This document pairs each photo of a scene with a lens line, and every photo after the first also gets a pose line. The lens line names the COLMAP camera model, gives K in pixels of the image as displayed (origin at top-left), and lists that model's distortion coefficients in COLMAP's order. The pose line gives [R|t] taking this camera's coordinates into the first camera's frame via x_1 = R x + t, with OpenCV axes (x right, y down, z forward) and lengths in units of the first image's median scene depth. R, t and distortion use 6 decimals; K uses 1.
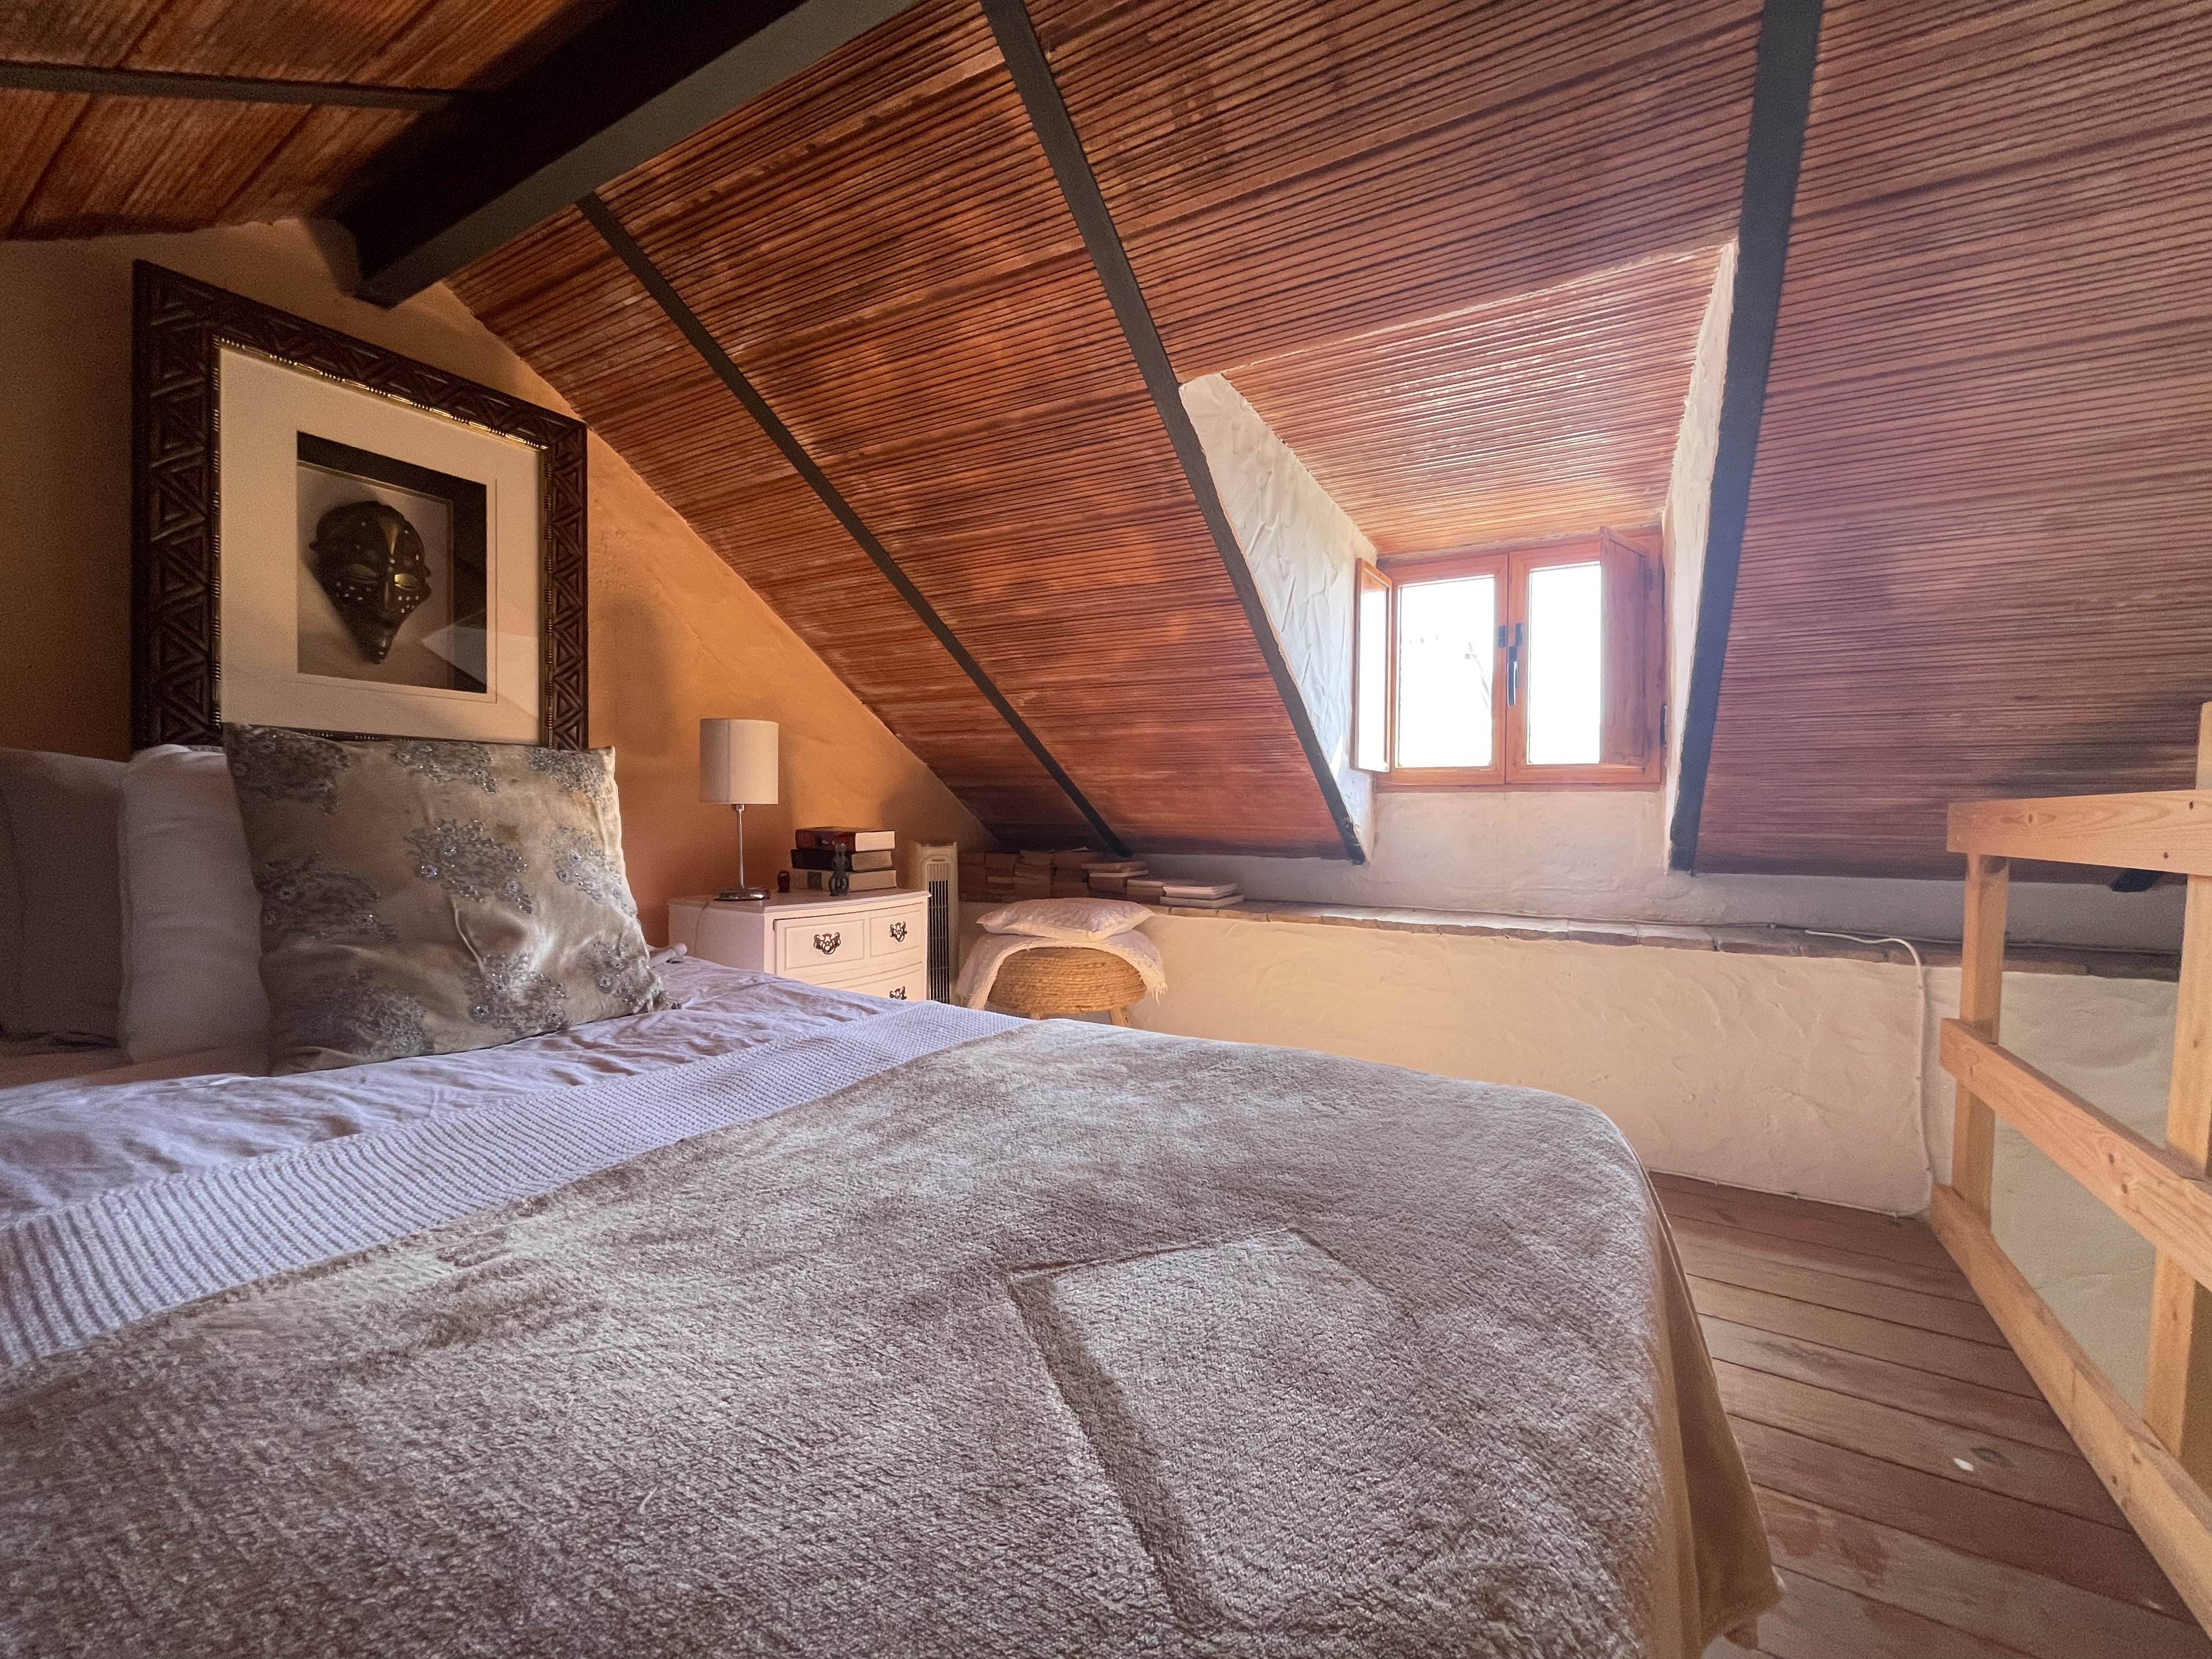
lens RADIAL K [[888.1, 0, 1106.0], [0, 888.1, 829.5], [0, 0, 1]] dist [-0.000552, 0.000351]
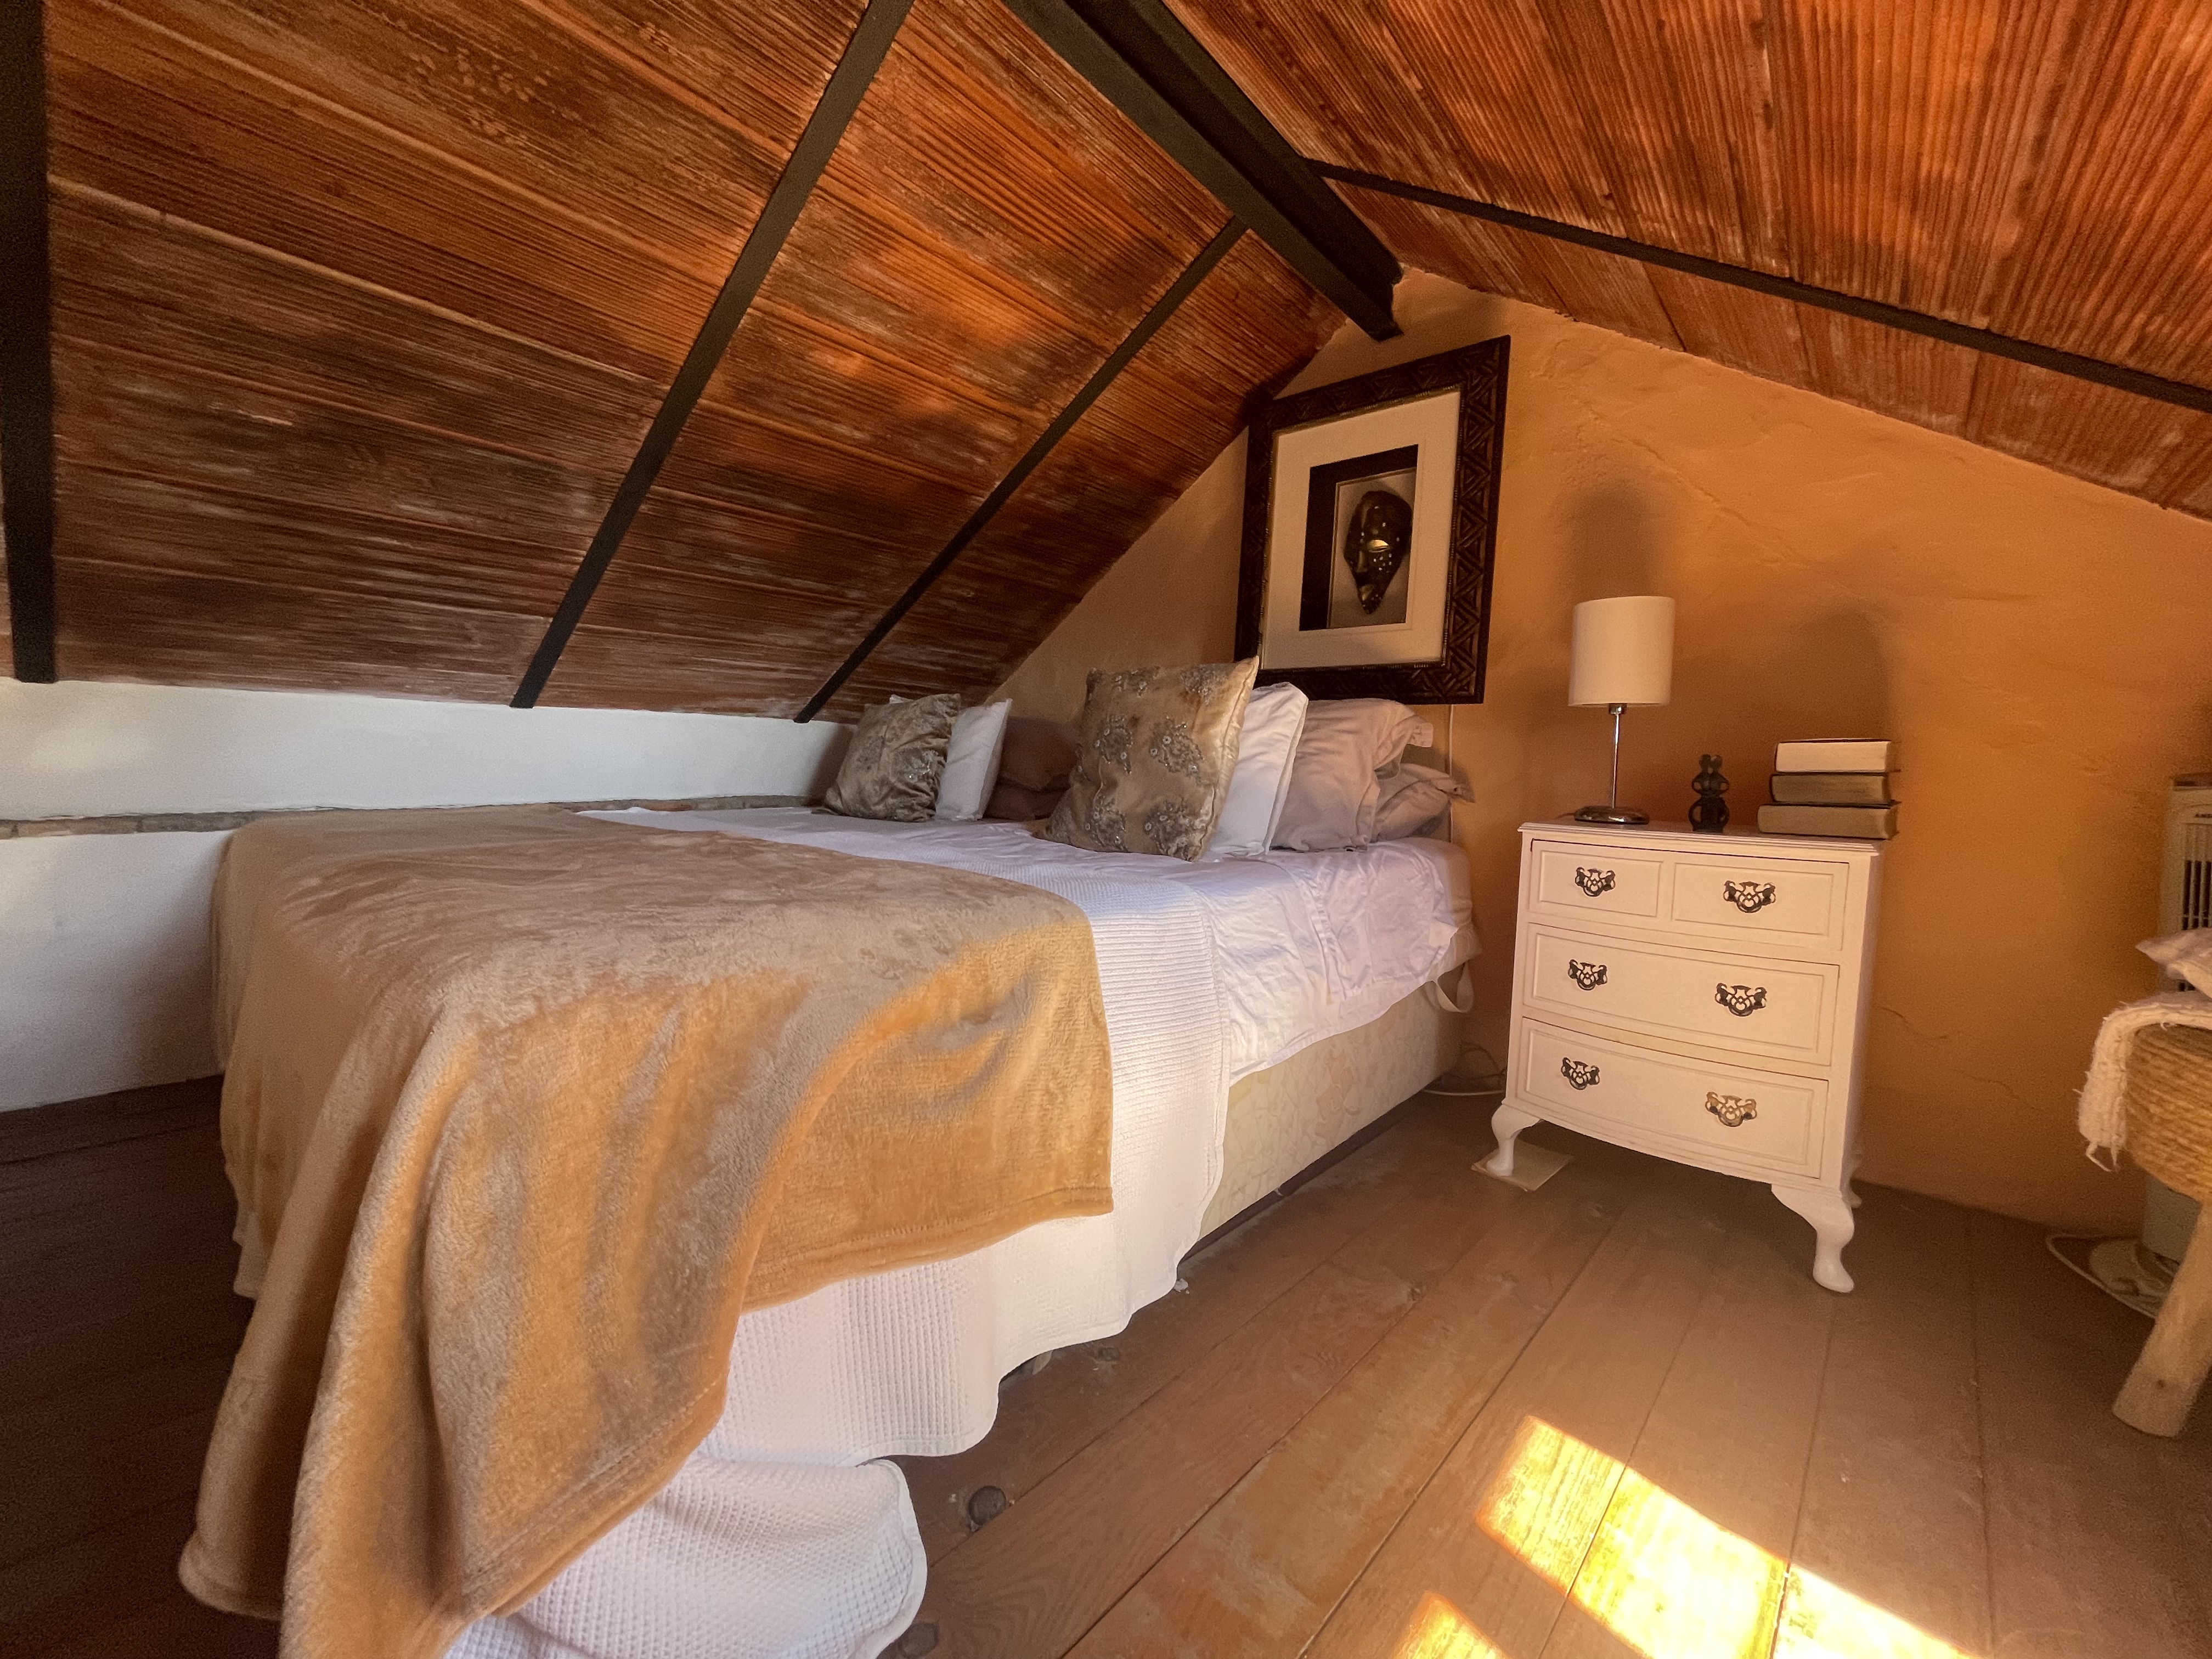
lens RADIAL K [[888.1, 0, 1106.0], [0, 888.1, 829.5], [0, 0, 1]] dist [-0.000552, 0.000351]
pose [[-0.169212, 0.068116, -0.983223, 0.516713], [-0.044072, 0.996088, 0.076592, 0.045925], [0.984594, 0.056293, -0.165548, 0.740352]]
